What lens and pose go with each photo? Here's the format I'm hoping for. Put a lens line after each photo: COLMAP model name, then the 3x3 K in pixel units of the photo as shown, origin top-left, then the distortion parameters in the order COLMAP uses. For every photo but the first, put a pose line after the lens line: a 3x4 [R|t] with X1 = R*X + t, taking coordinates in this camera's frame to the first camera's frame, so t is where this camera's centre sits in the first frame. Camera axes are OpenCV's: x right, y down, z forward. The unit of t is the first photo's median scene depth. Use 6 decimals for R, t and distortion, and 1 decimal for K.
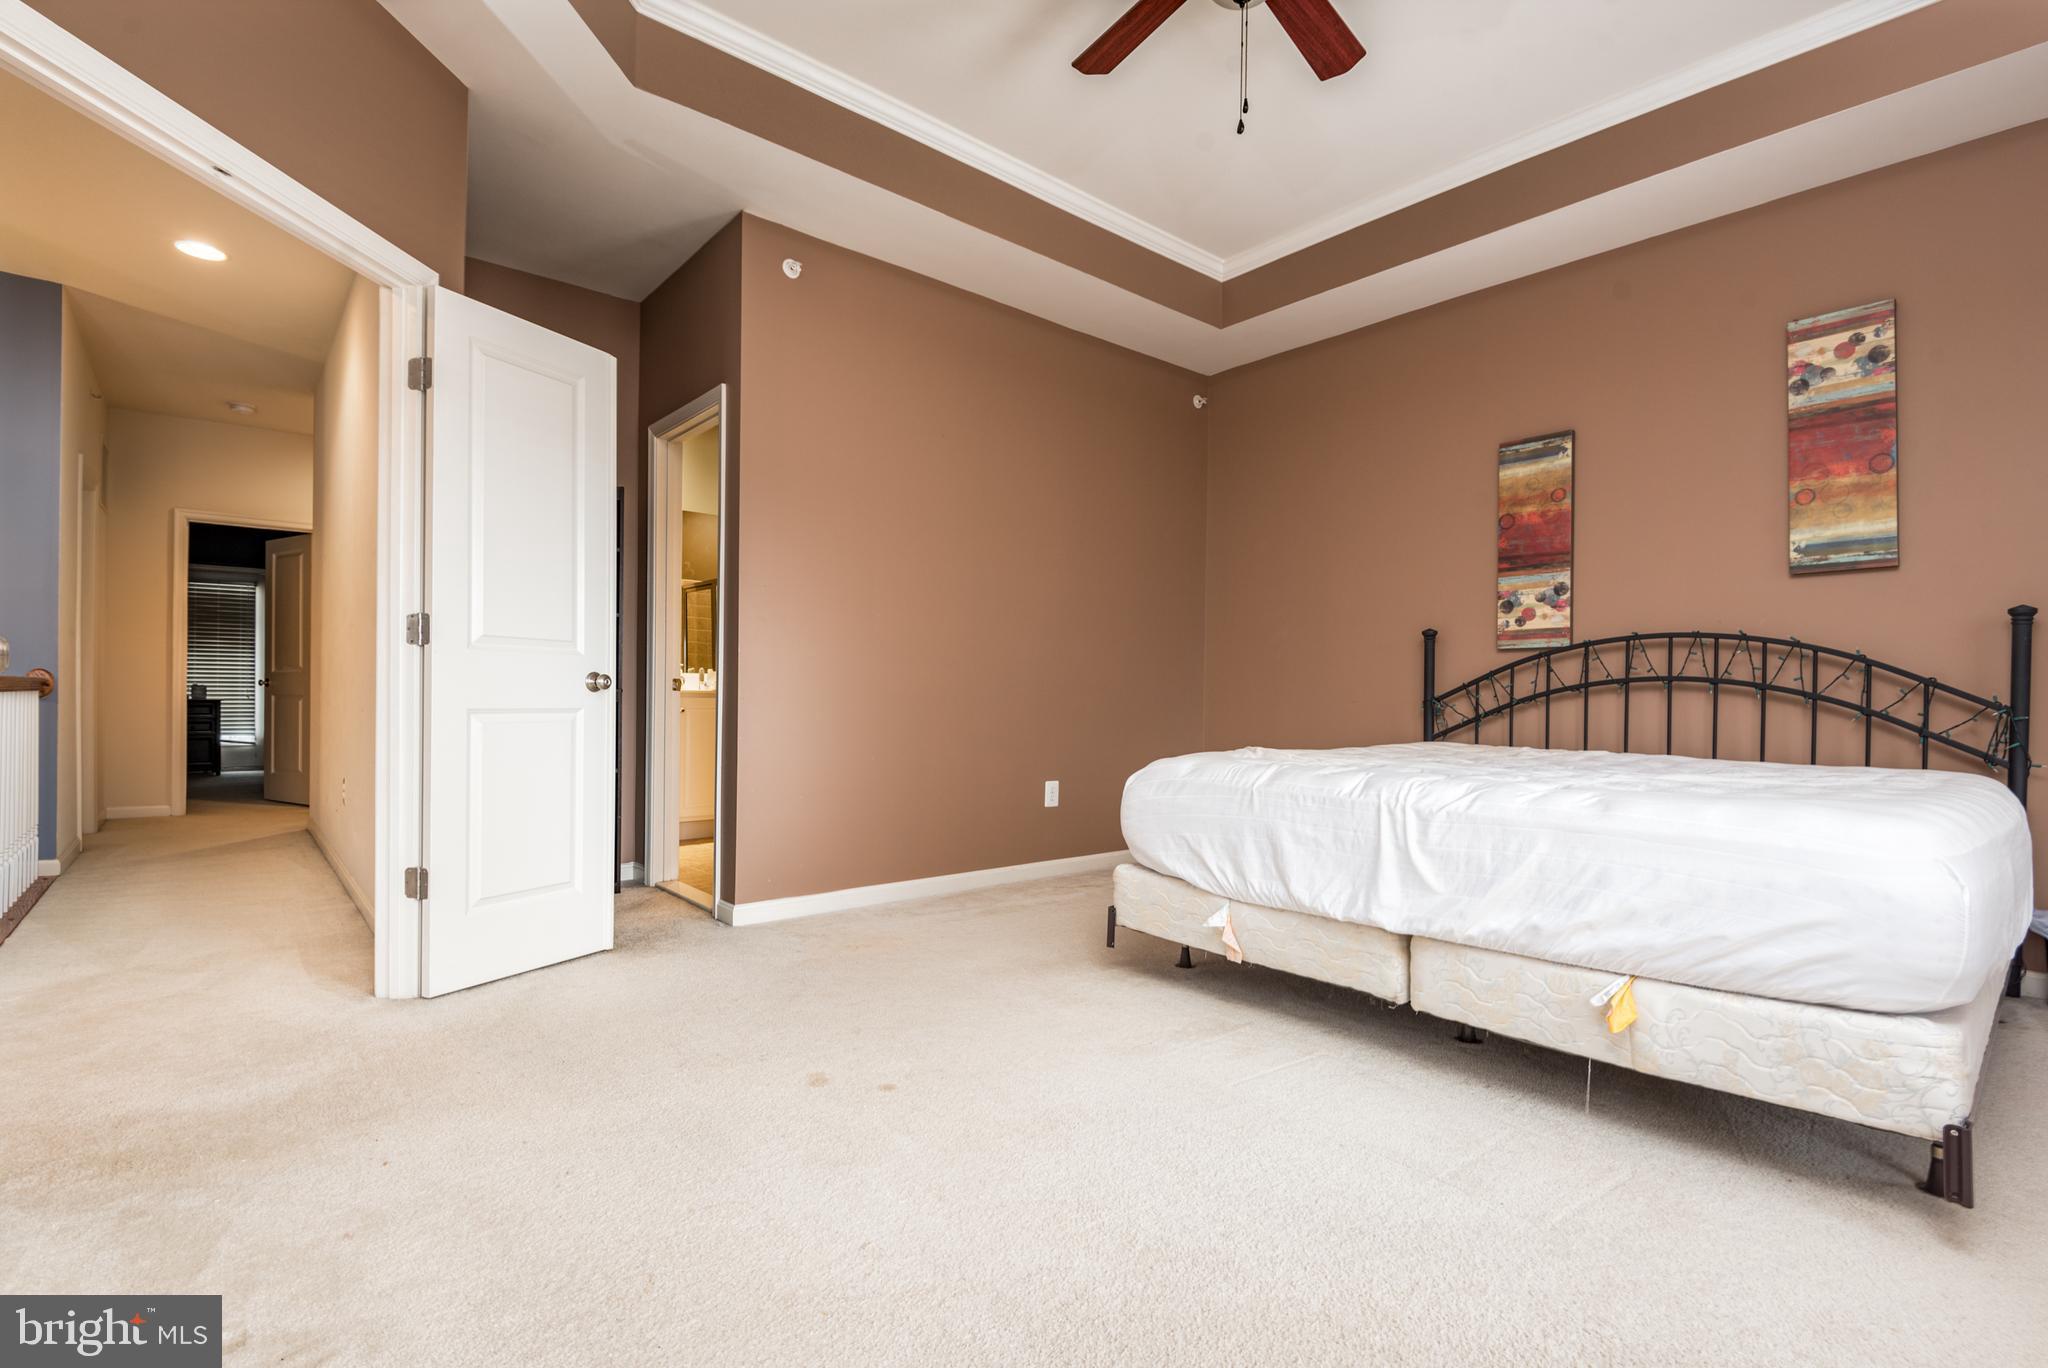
lens RADIAL K [[935.8, 0, 1027.5], [0, 935.8, 688.8], [0, 0, 1]] dist [0.000215, -0.019070]
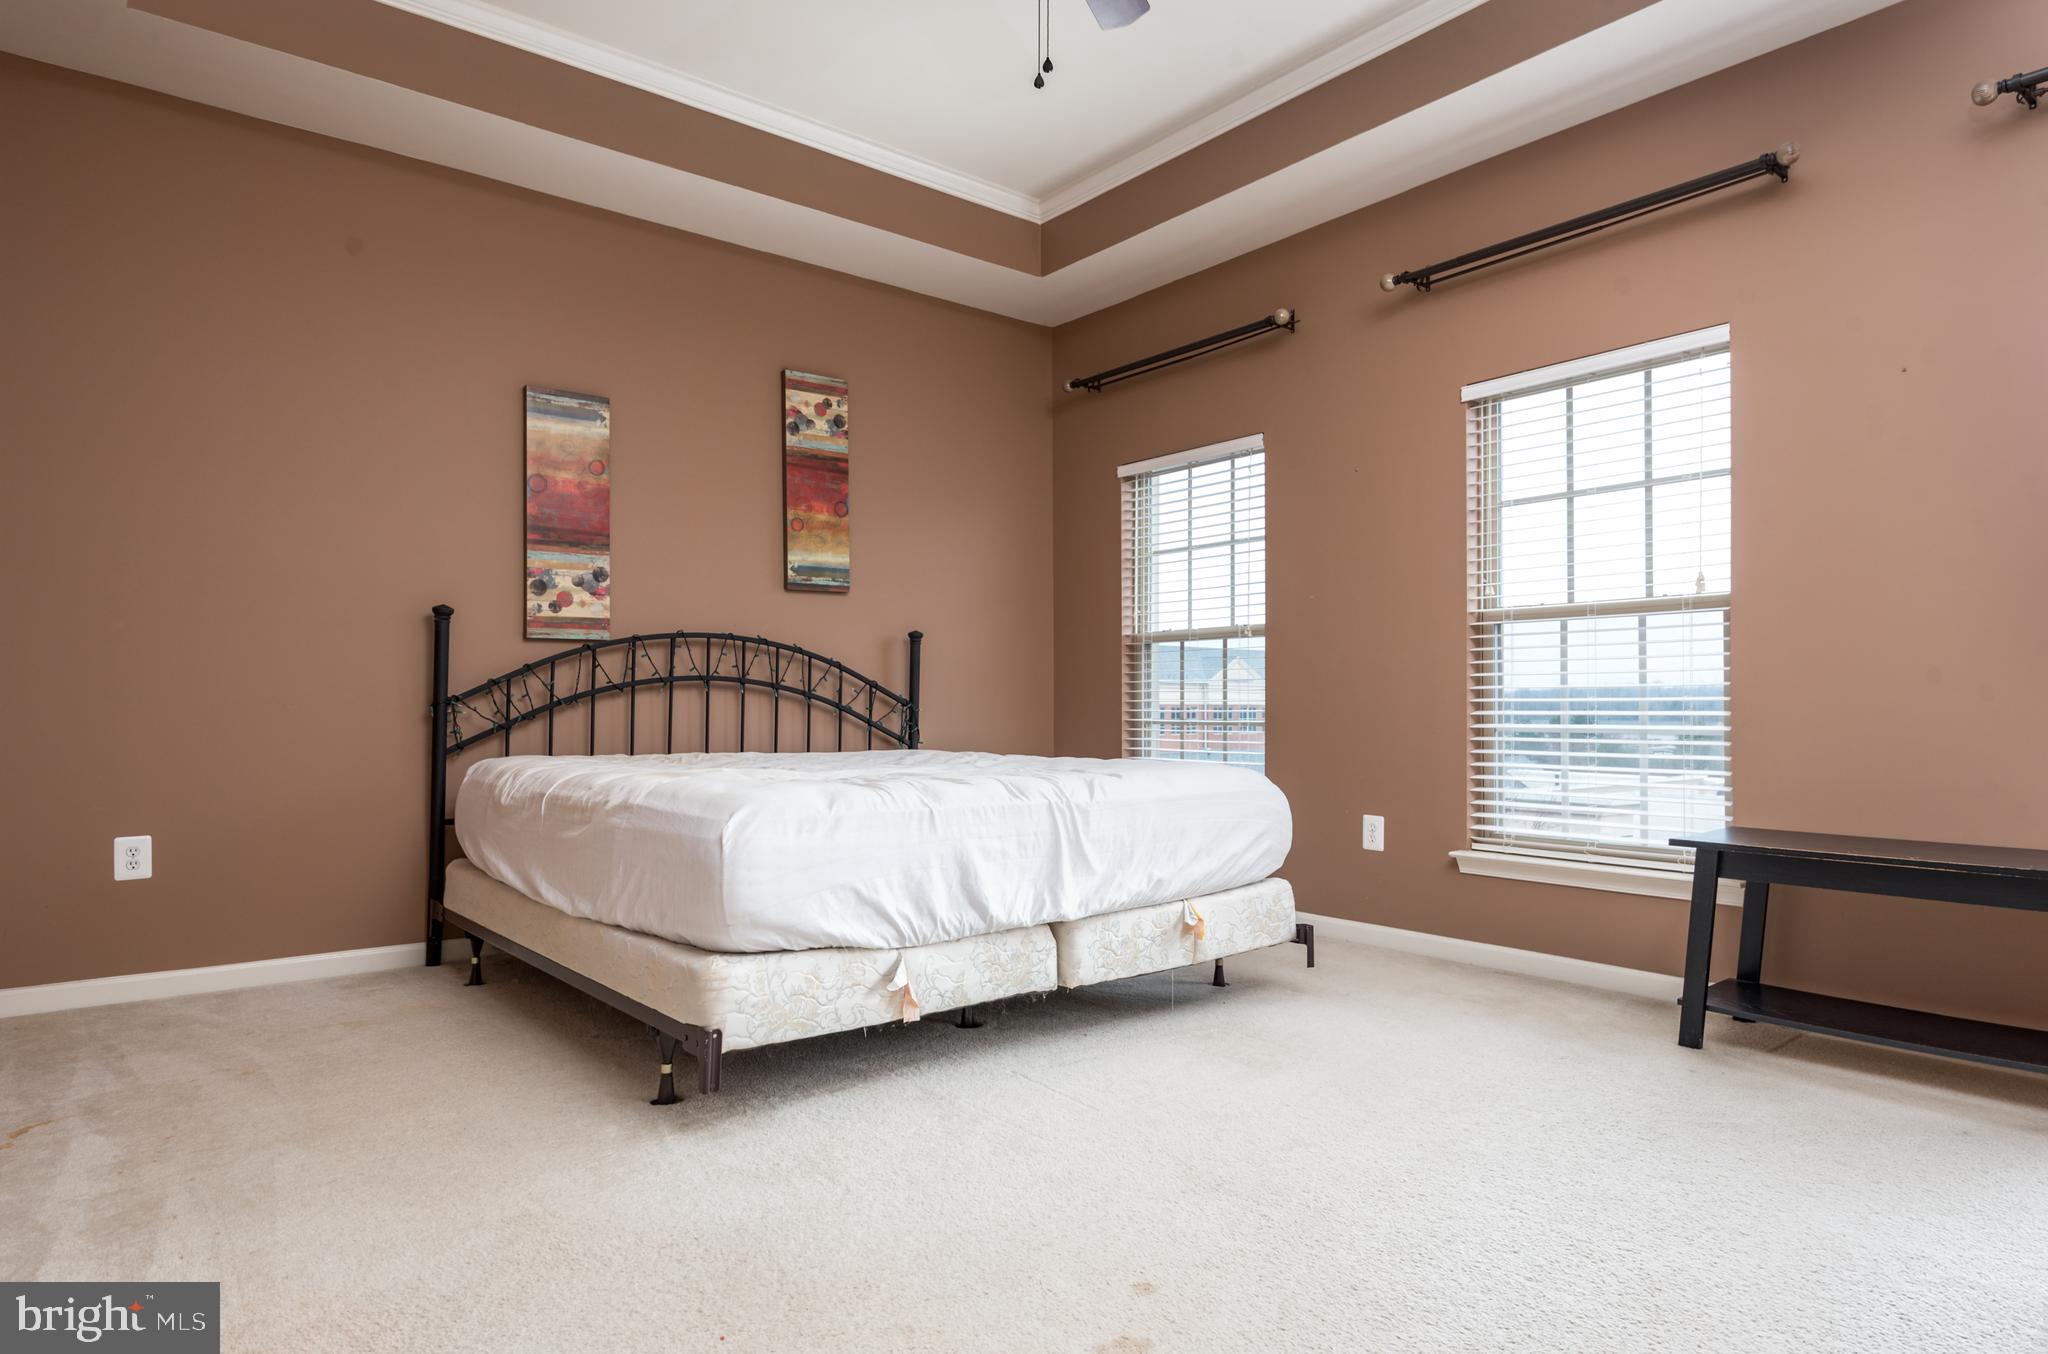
lens RADIAL K [[1174.4, 0, 1024.0], [0, 1174.4, 677.0], [0, 0, 1]] dist [0.006515, 0.000266]
pose [[0.024378, 0.008662, 0.999665, -0.627535], [-0.009875, 0.999916, -0.008423, -0.004931], [-0.999654, -0.009666, 0.024462, 0.668051]]
